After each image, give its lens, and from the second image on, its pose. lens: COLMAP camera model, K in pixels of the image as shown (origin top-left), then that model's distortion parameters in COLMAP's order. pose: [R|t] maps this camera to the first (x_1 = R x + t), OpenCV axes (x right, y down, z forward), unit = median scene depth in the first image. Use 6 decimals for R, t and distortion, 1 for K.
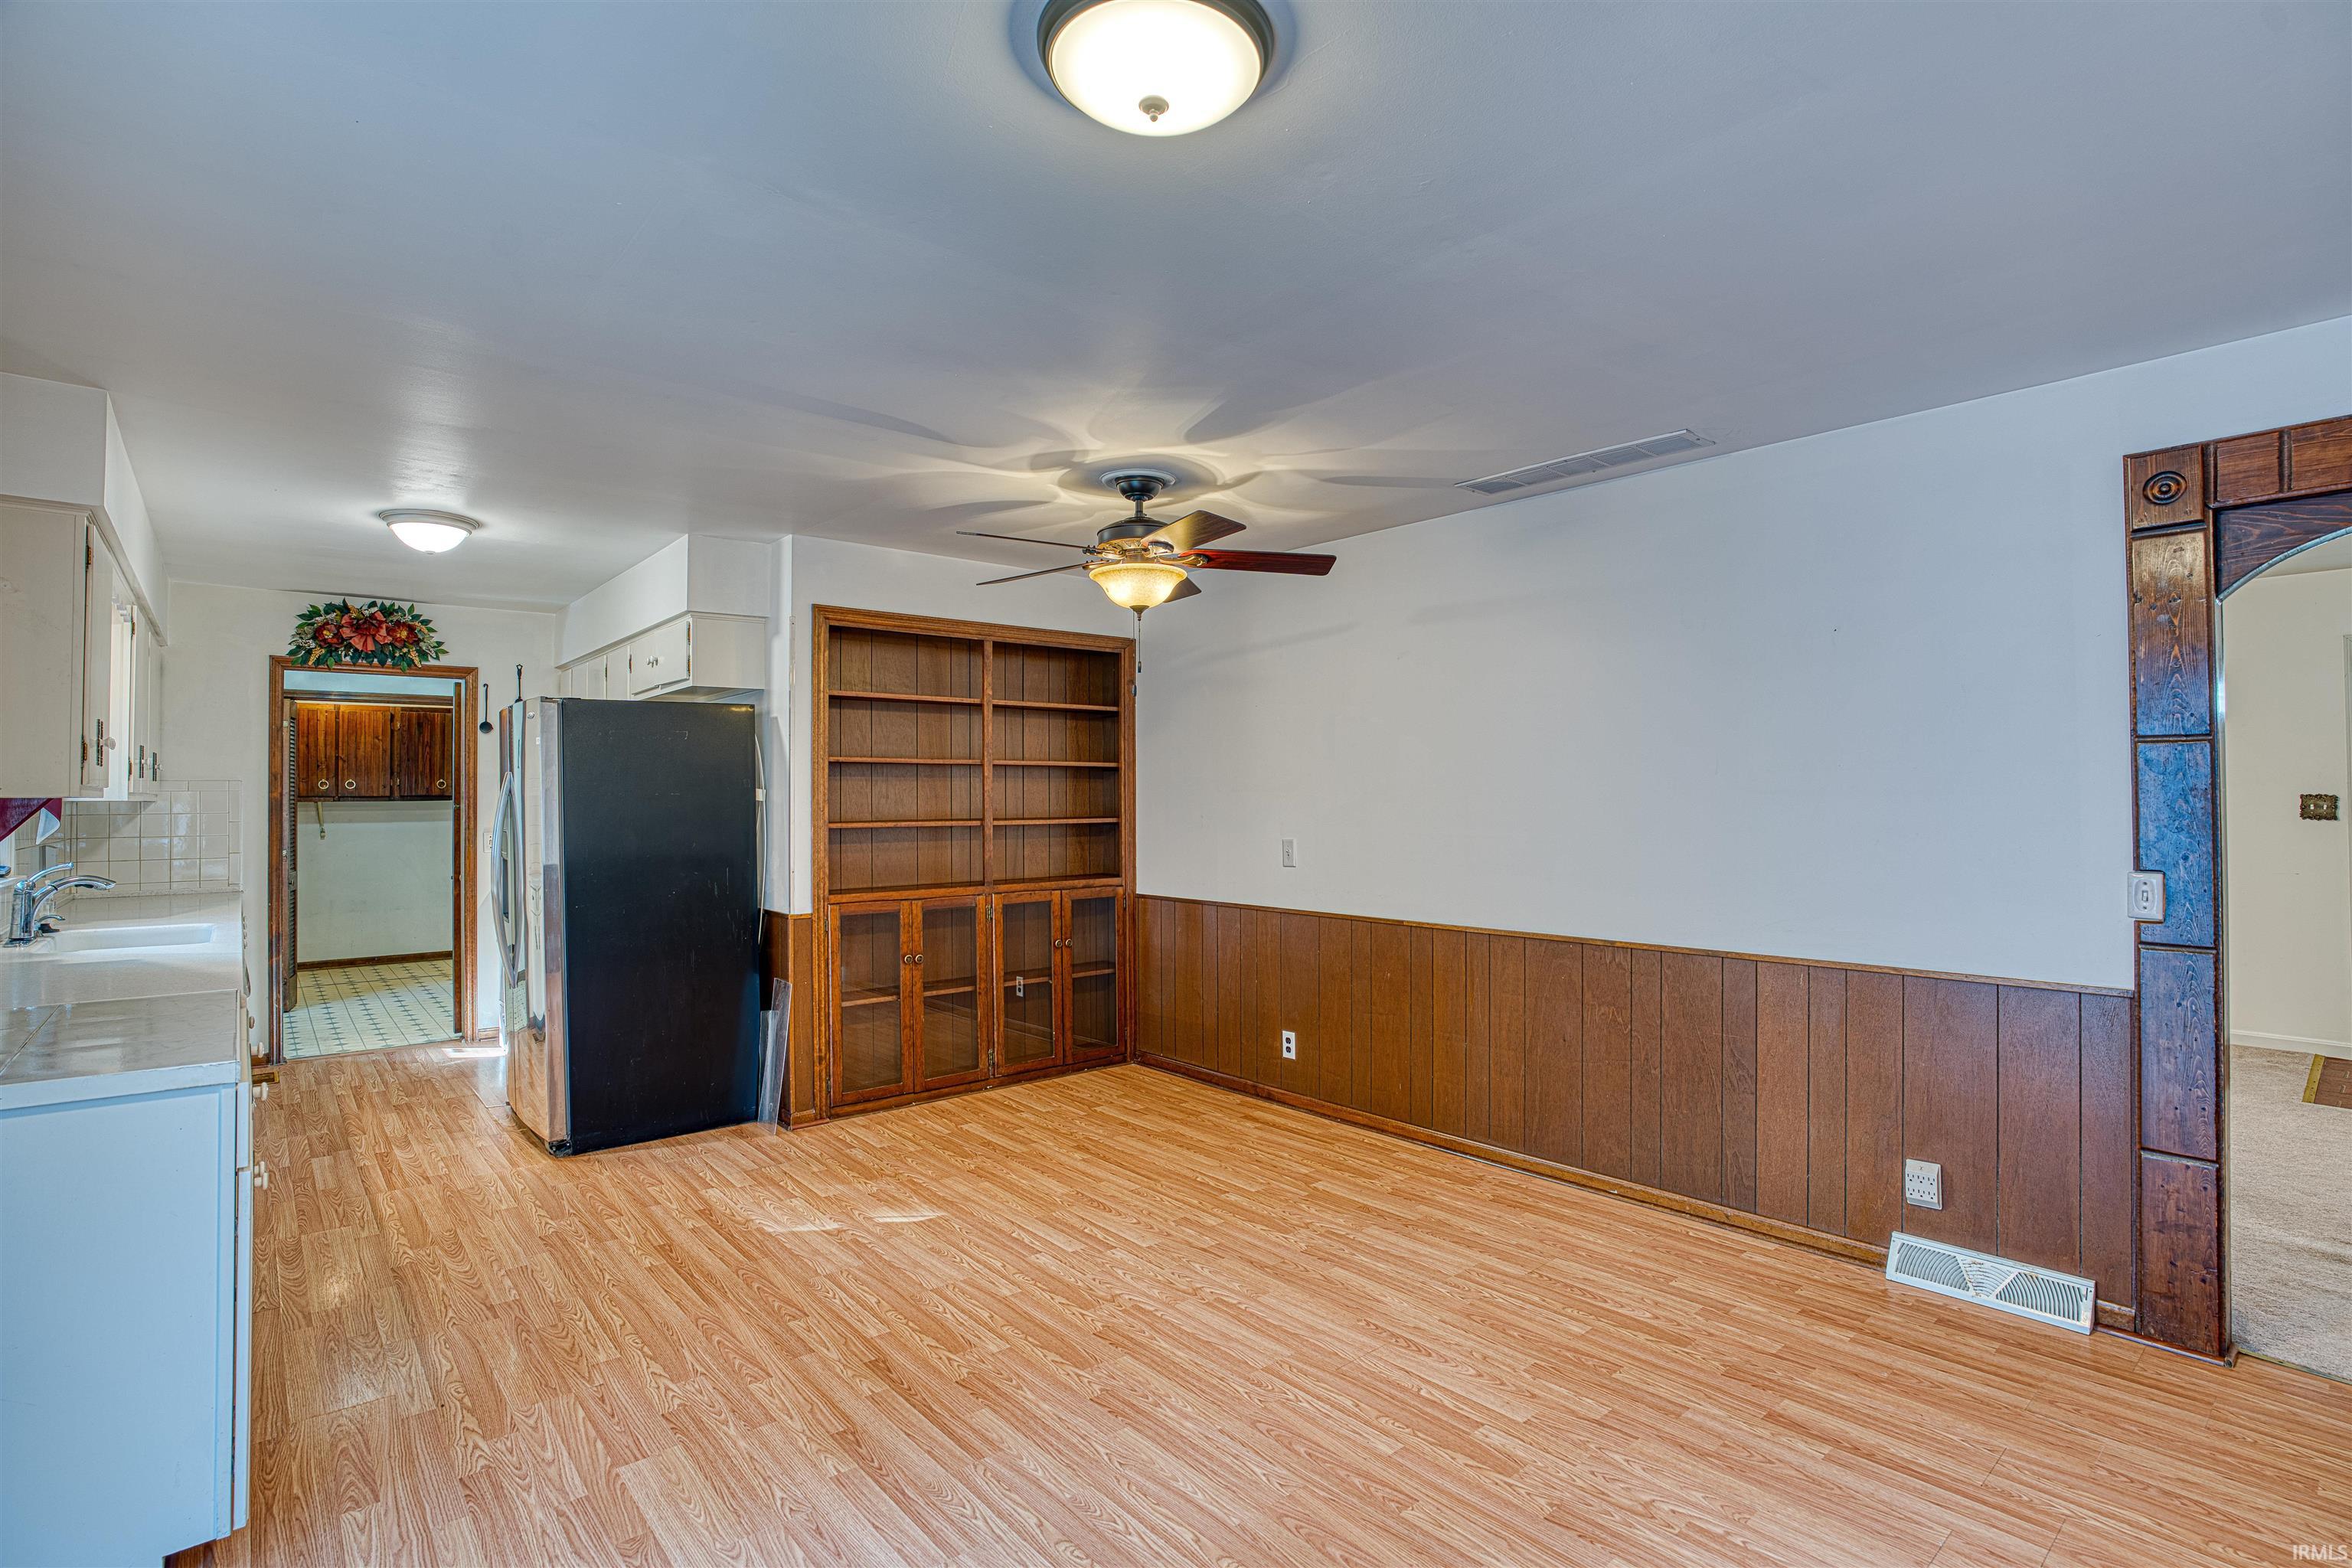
lens RADIAL K [[1125.6, 0, 1176.8], [0, 1125.6, 780.7], [0, 0, 1]] dist [-0.070088, 0.028084]
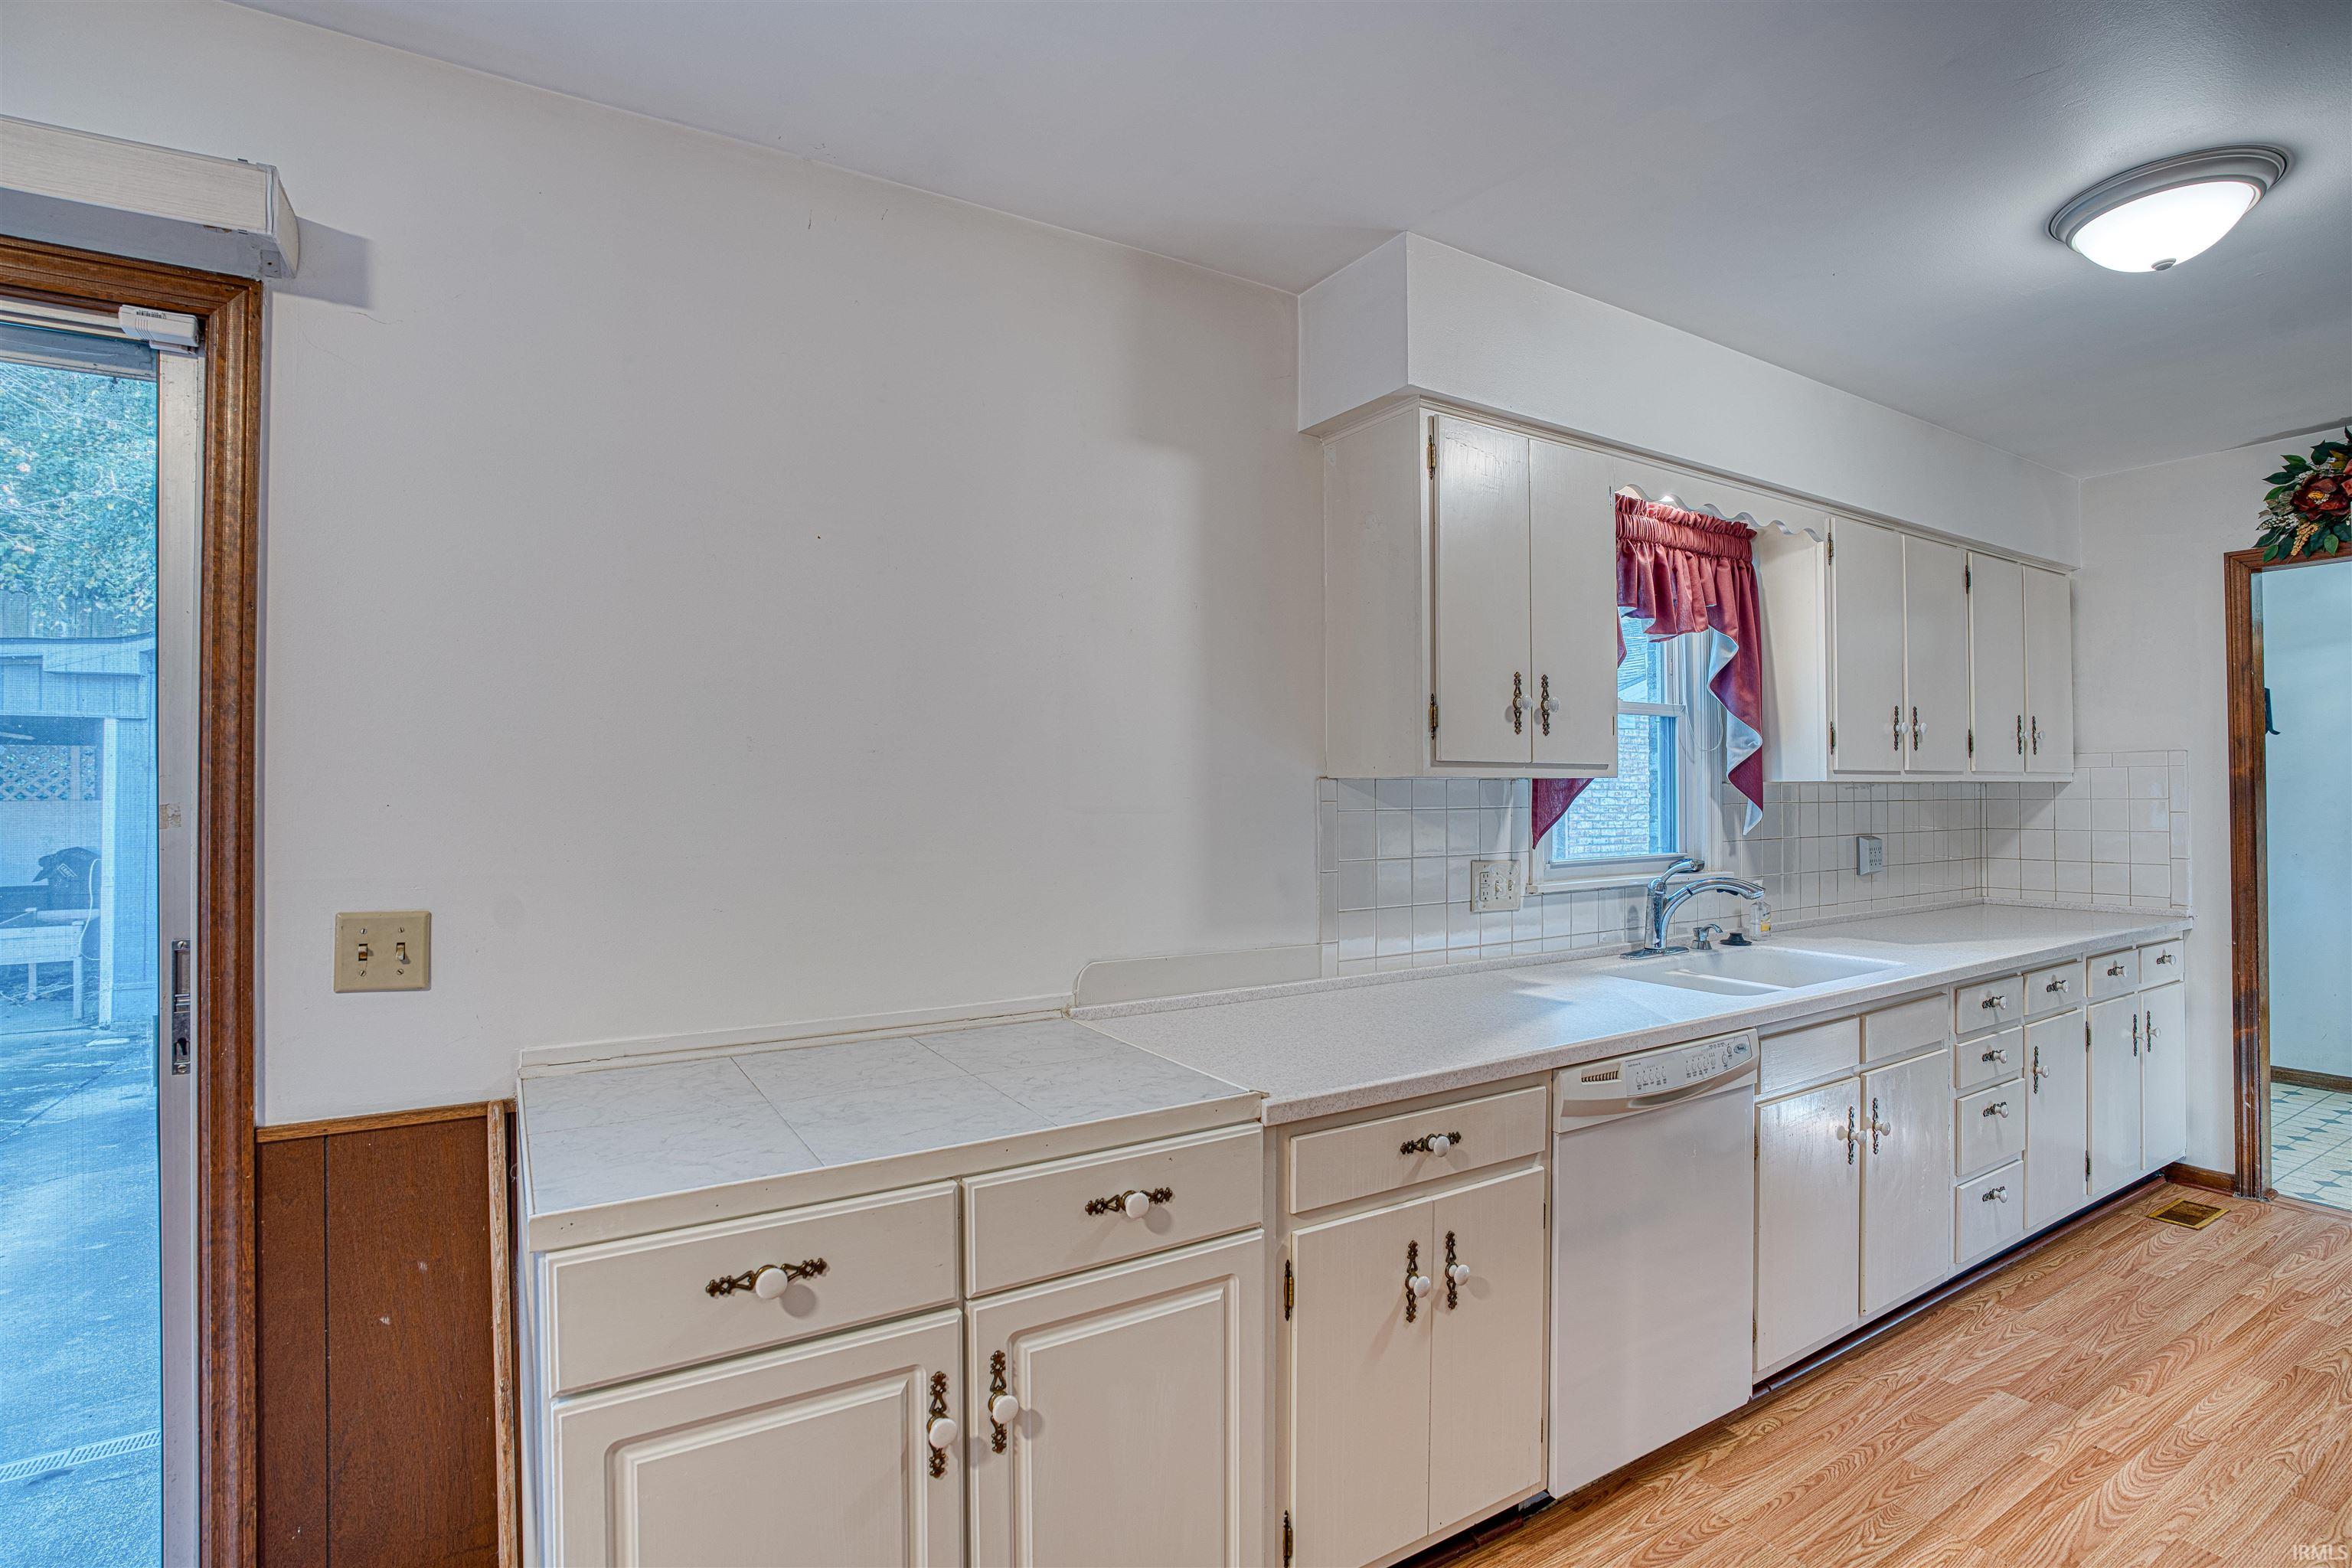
lens RADIAL K [[1125.6, 0, 1176.8], [0, 1125.6, 780.7], [0, 0, 1]] dist [-0.070088, 0.028084]
pose [[-0.158514, -0.004309, -0.987347, -0.107952], [0.023944, 0.999680, -0.008207, 0.009039], [0.987066, -0.024942, -0.158360, 0.480926]]
